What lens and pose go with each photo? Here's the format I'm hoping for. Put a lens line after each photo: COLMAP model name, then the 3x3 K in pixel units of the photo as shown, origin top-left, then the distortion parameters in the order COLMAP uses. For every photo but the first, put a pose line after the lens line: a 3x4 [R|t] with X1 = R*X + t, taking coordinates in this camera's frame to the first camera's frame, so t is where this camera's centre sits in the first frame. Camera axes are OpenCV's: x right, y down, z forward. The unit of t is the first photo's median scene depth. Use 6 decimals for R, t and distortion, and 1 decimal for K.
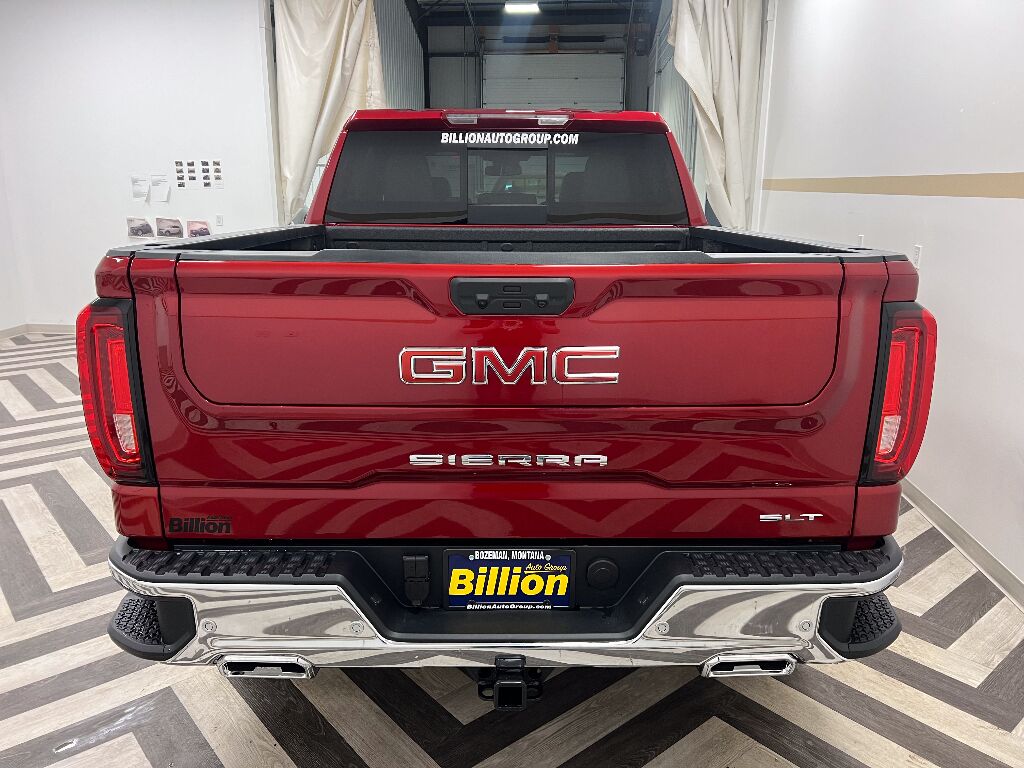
lens RADIAL K [[783.7, 0, 512.0], [0, 783.7, 384.0], [0, 0, 1]] dist [0.069904, -0.048266]
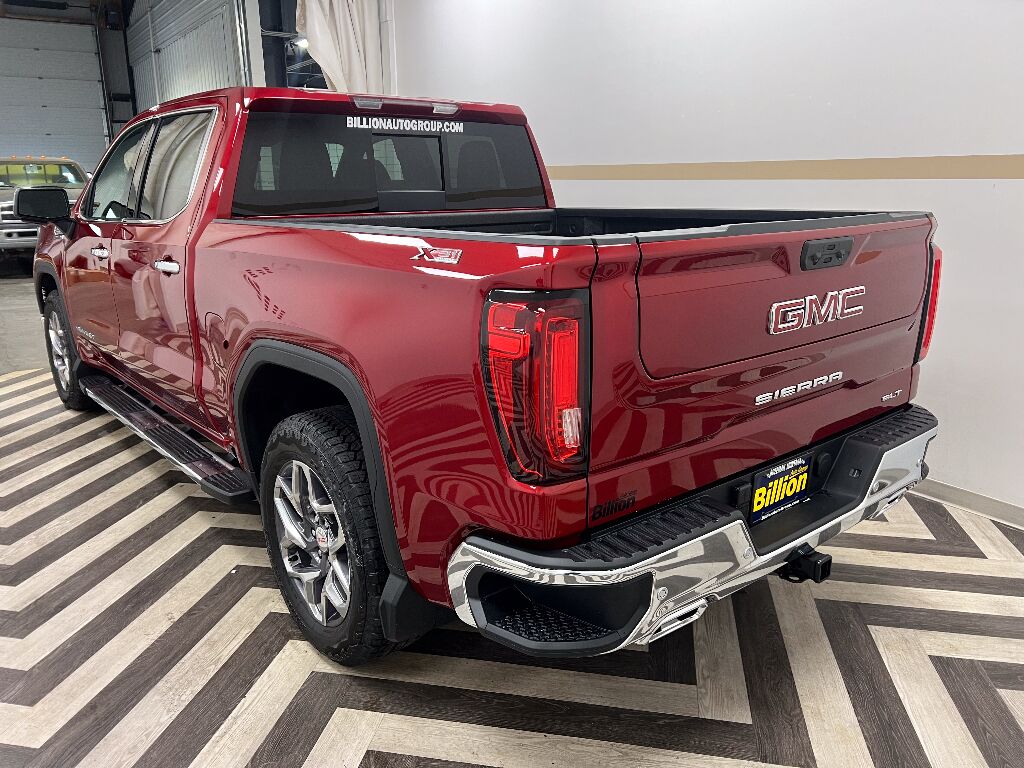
lens RADIAL K [[783.7, 0, 512.0], [0, 783.7, 384.0], [0, 0, 1]] dist [0.069904, -0.048266]
pose [[0.773740, -0.170016, 0.610264, -0.568244], [0.163914, 0.984239, 0.066380, -0.033532], [-0.611931, 0.048670, 0.789413, 0.146384]]
